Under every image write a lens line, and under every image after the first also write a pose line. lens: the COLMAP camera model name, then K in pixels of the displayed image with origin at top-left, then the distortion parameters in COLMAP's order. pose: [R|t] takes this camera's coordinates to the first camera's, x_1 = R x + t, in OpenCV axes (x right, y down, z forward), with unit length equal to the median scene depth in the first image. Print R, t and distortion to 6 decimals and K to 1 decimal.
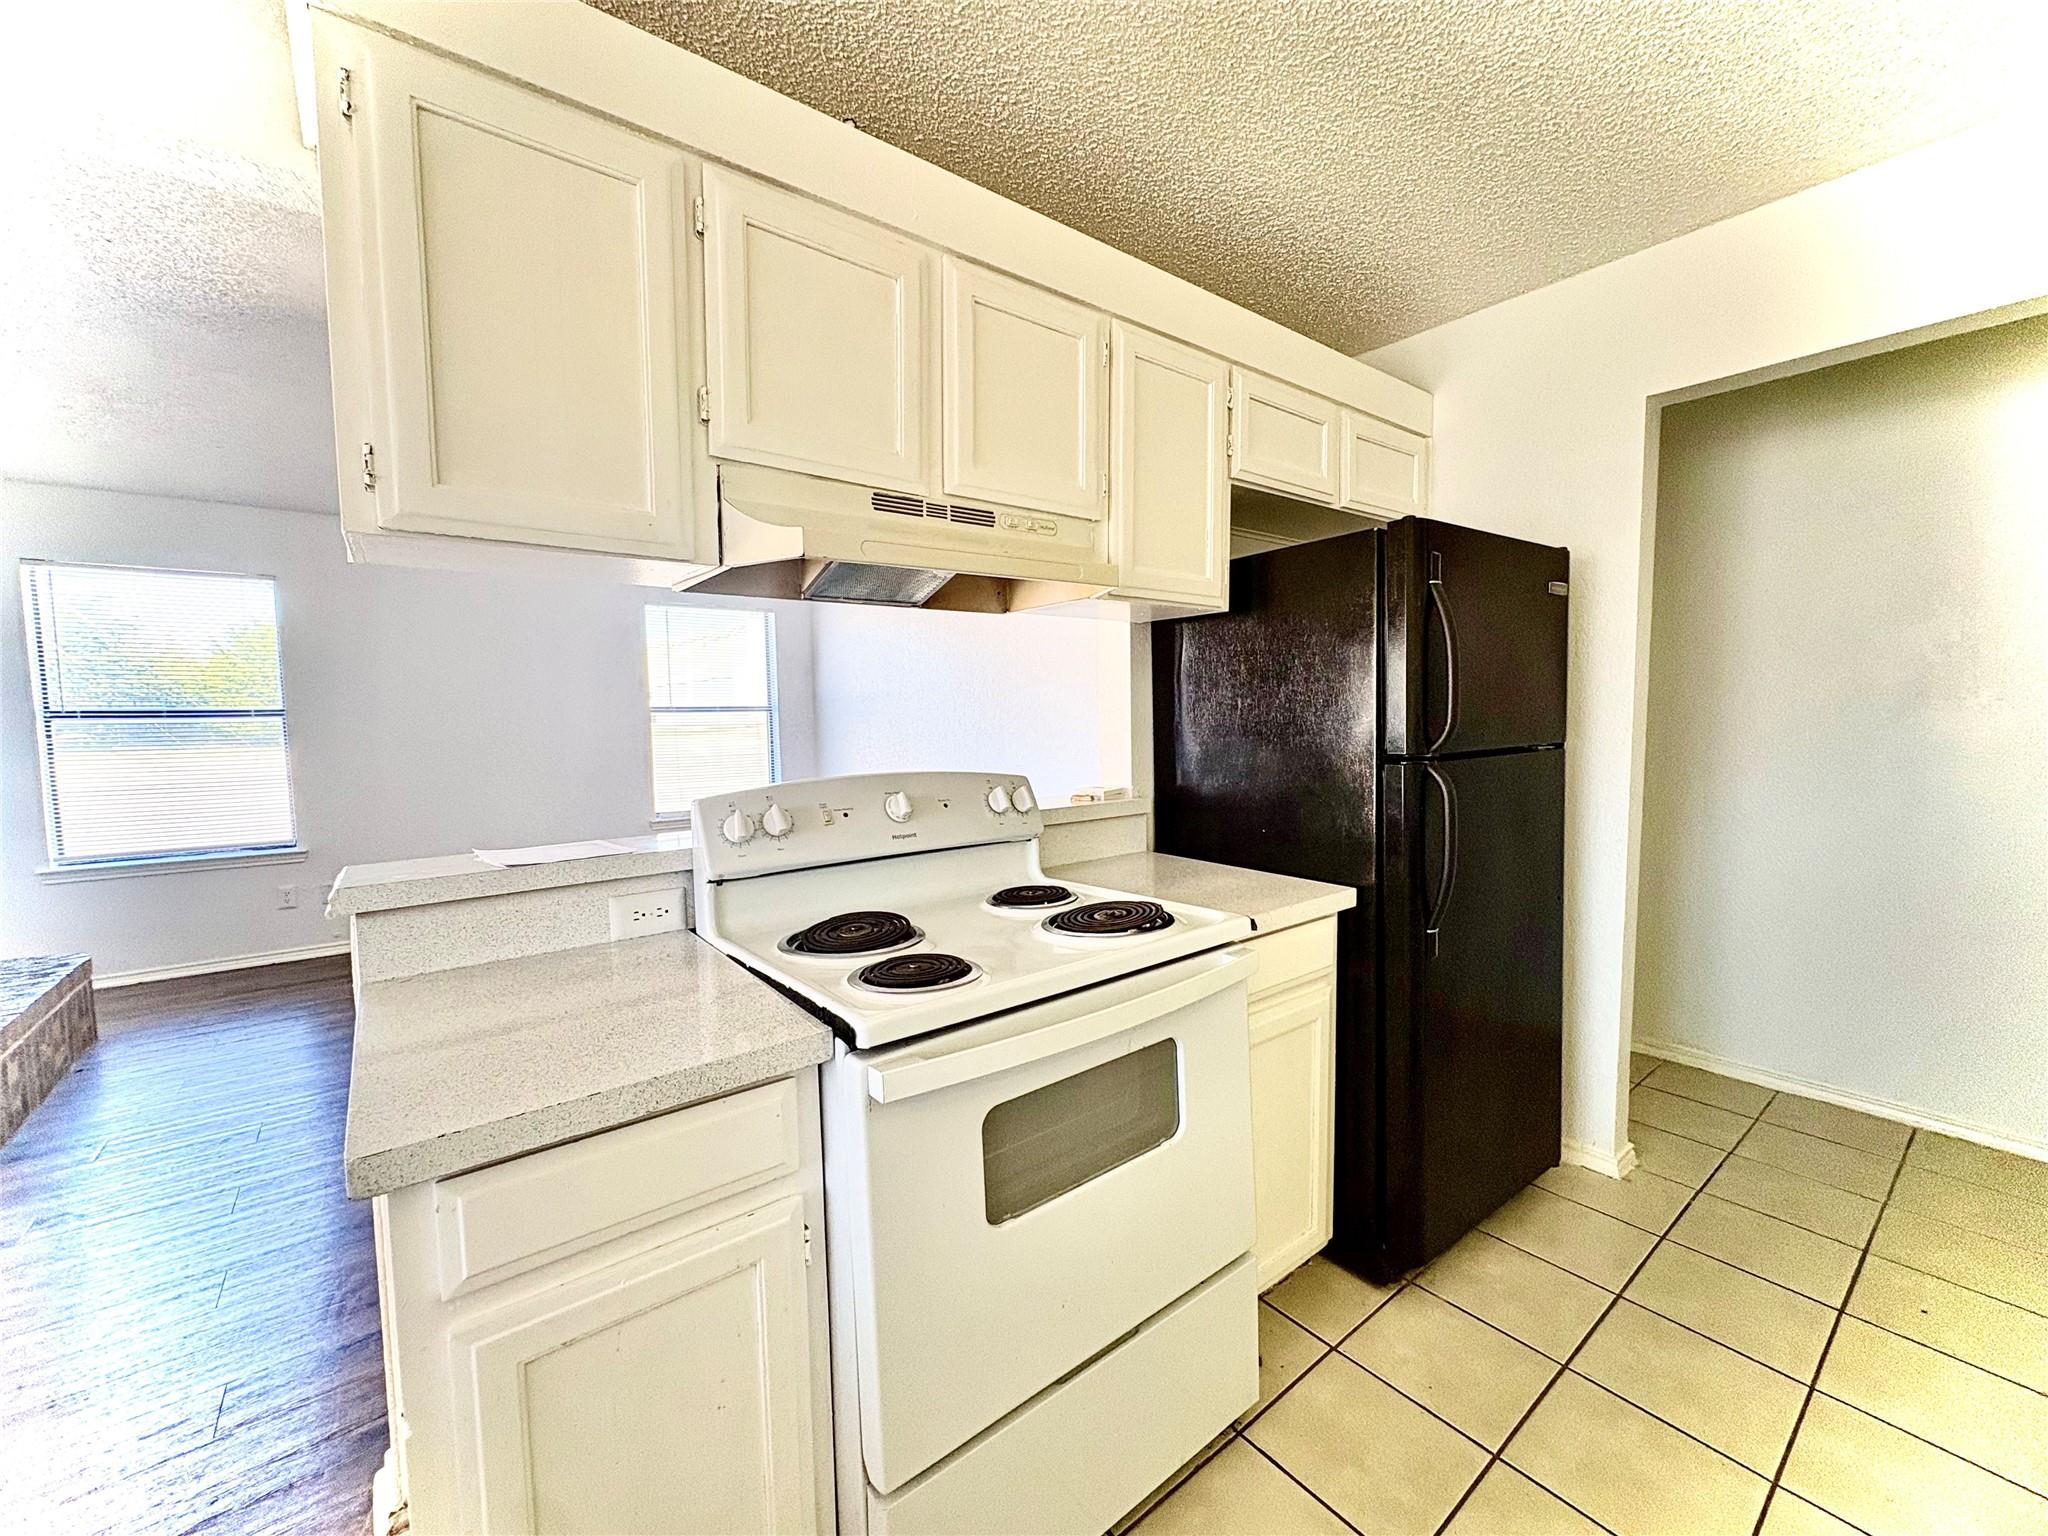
lens RADIAL K [[815.0, 0, 1026.0], [0, 815.0, 766.6], [0, 0, 1]] dist [-0.000805, 0.000514]
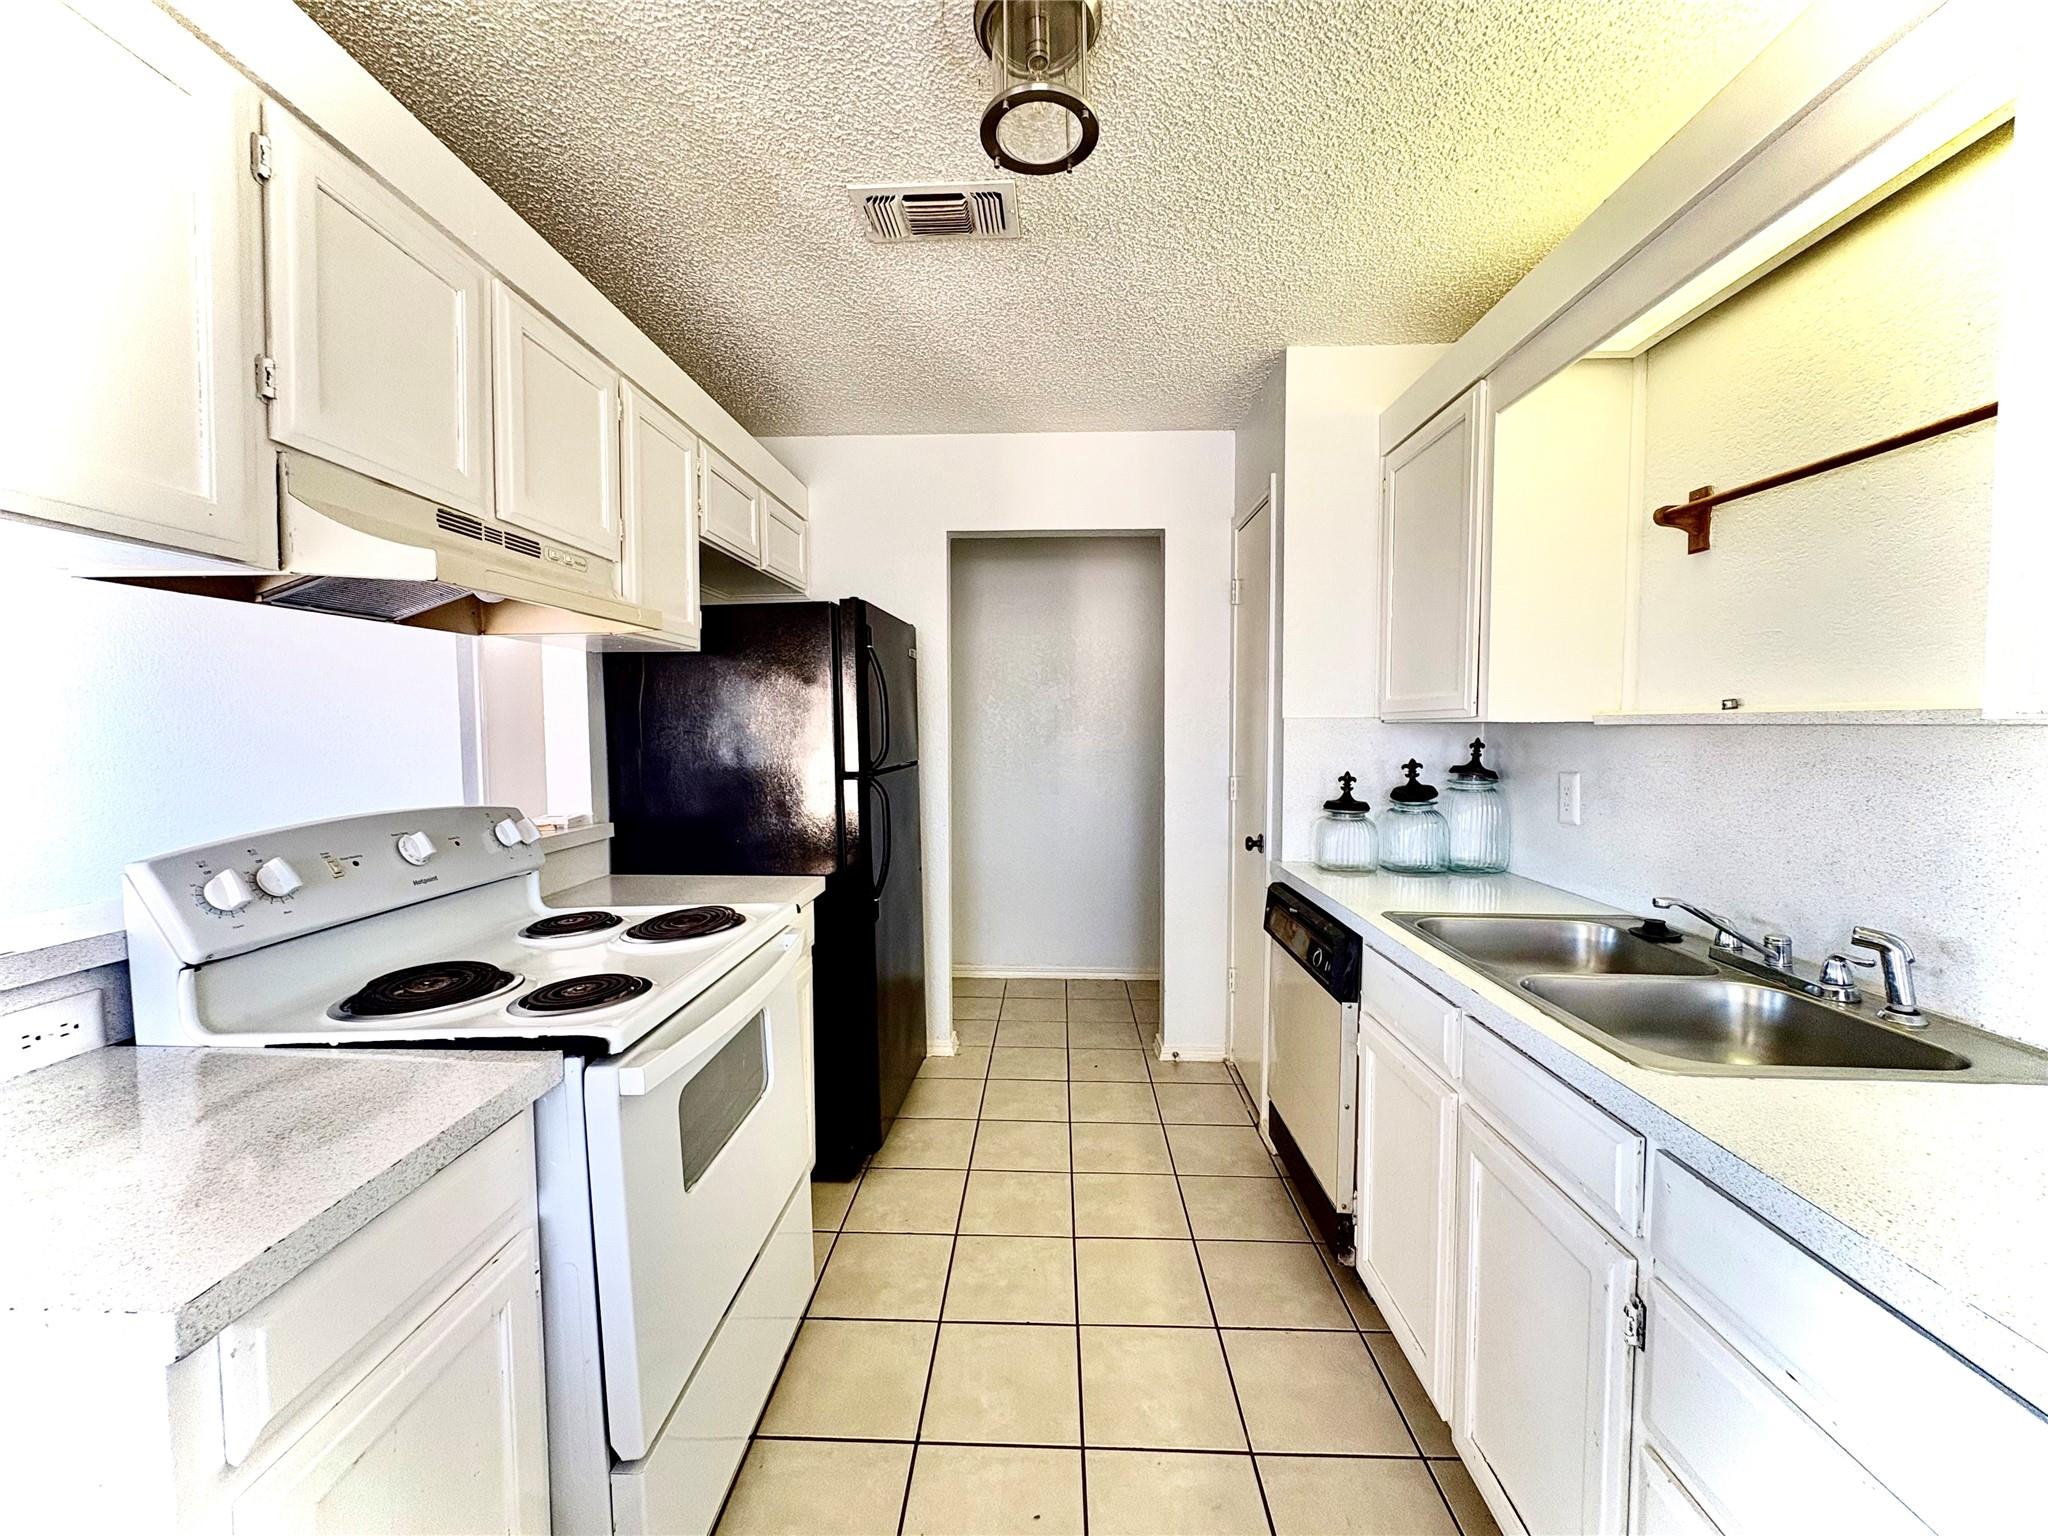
lens RADIAL K [[815.0, 0, 1023.4], [0, 815.0, 764.5], [0, 0, 1]] dist [-0.000805, 0.000514]
pose [[0.644830, -0.025829, 0.763890, -0.390207], [0.047189, 0.998868, -0.006060, -0.005775], [-0.762868, 0.039955, 0.645318, -0.082329]]
